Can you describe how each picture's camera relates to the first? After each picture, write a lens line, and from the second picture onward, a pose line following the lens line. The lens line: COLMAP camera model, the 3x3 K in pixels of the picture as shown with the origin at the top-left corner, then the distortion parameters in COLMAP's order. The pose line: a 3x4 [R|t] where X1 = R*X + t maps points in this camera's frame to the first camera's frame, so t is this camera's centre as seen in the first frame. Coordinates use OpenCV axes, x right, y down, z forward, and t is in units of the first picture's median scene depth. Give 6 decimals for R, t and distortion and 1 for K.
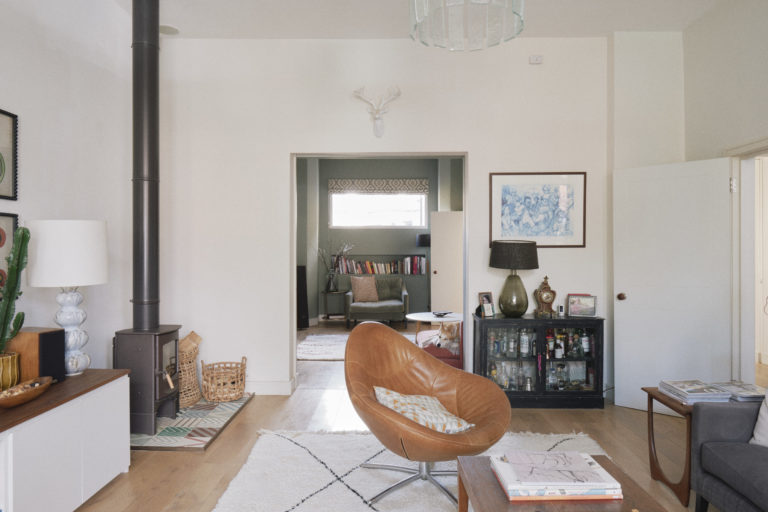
lens RADIAL K [[541.1, 0, 377.3], [0, 541.1, 258.9], [0, 0, 1]] dist [-0.004771, -0.001885]
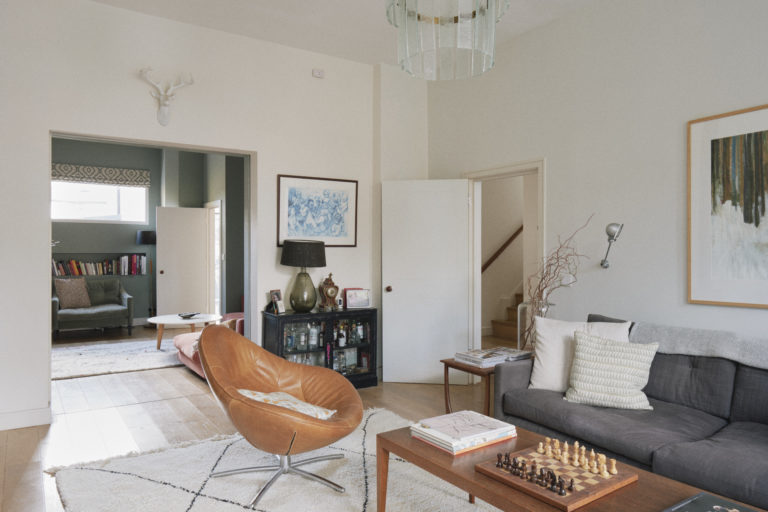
lens RADIAL K [[541.1, 0, 386.3], [0, 541.1, 259.1], [0, 0, 1]] dist [-0.004771, -0.001885]
pose [[0.818736, -0.005325, 0.574145, -0.107783], [0.003393, 0.999984, 0.004435, -0.000366], [-0.574160, -0.001683, 0.818741, 0.016650]]
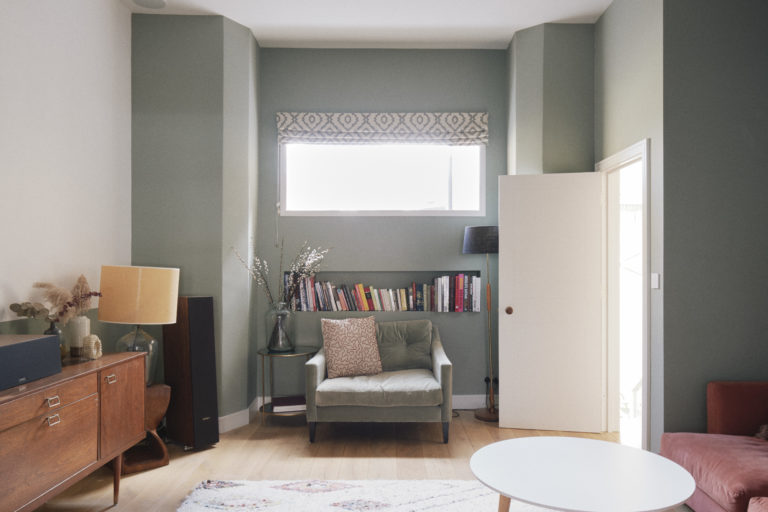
lens RADIAL K [[591.7, 0, 390.8], [0, 591.7, 260.5], [0, 0, 1]] dist [-0.010852, -0.001189]
pose [[0.999784, 0.001315, 0.020763, -0.001171], [-0.000874, 0.999774, -0.021234, -0.006135], [-0.020787, 0.021212, 0.999559, 0.499063]]
